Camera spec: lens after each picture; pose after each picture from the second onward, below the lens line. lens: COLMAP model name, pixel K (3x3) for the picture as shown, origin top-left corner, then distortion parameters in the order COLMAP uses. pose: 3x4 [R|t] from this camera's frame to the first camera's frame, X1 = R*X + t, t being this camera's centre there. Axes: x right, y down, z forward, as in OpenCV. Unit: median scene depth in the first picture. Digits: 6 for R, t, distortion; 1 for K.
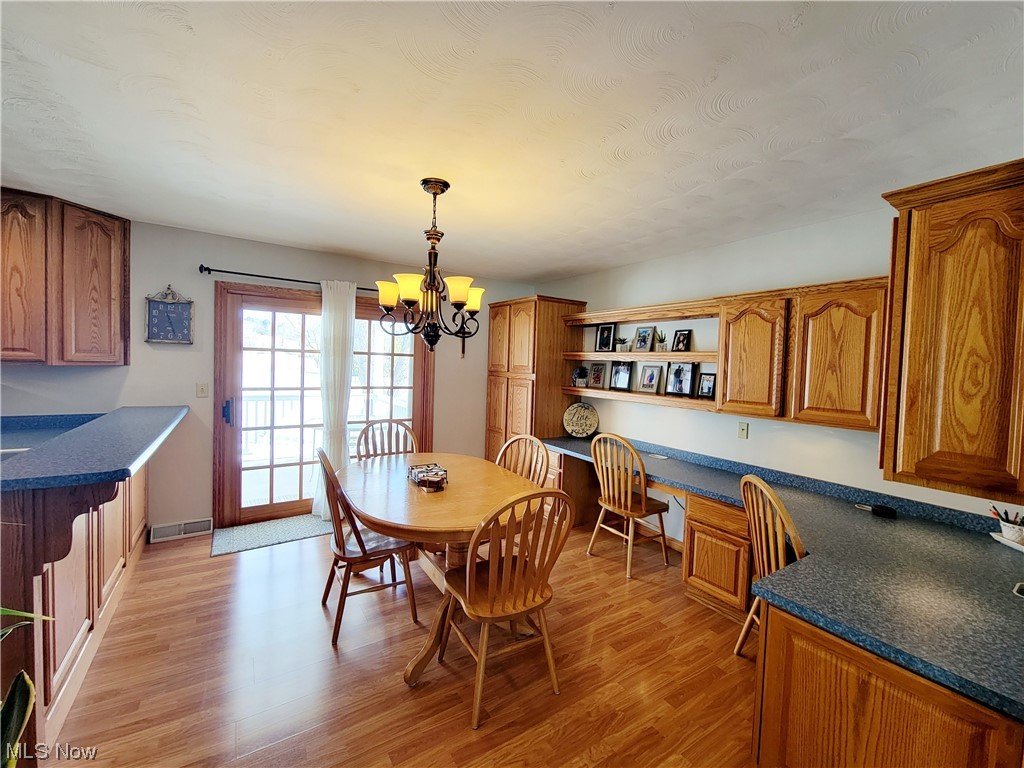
lens RADIAL K [[417.5, 0, 513.2], [0, 417.5, 379.5], [0, 0, 1]] dist [0.001783, -0.000425]
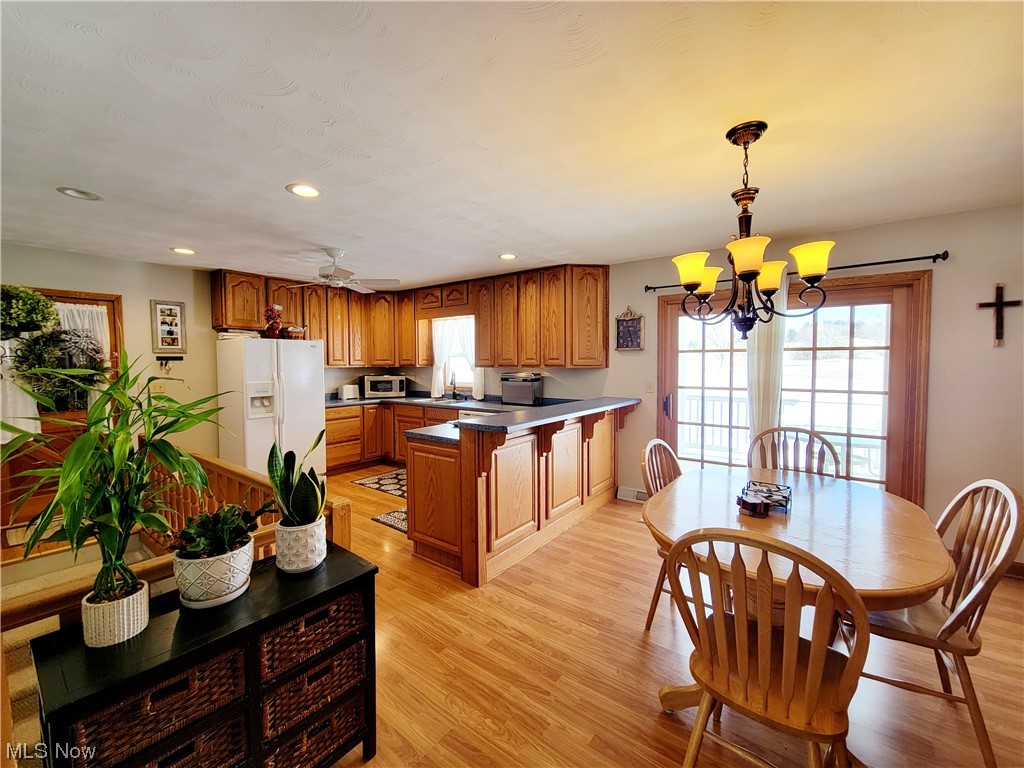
lens RADIAL K [[417.5, 0, 516.3], [0, 417.5, 381.7], [0, 0, 1]] dist [0.001783, -0.000425]
pose [[0.343760, 0.010849, -0.938995, 0.295756], [-0.019653, 0.999797, 0.004356, 0.013200], [0.938852, 0.016957, 0.343904, 0.224348]]
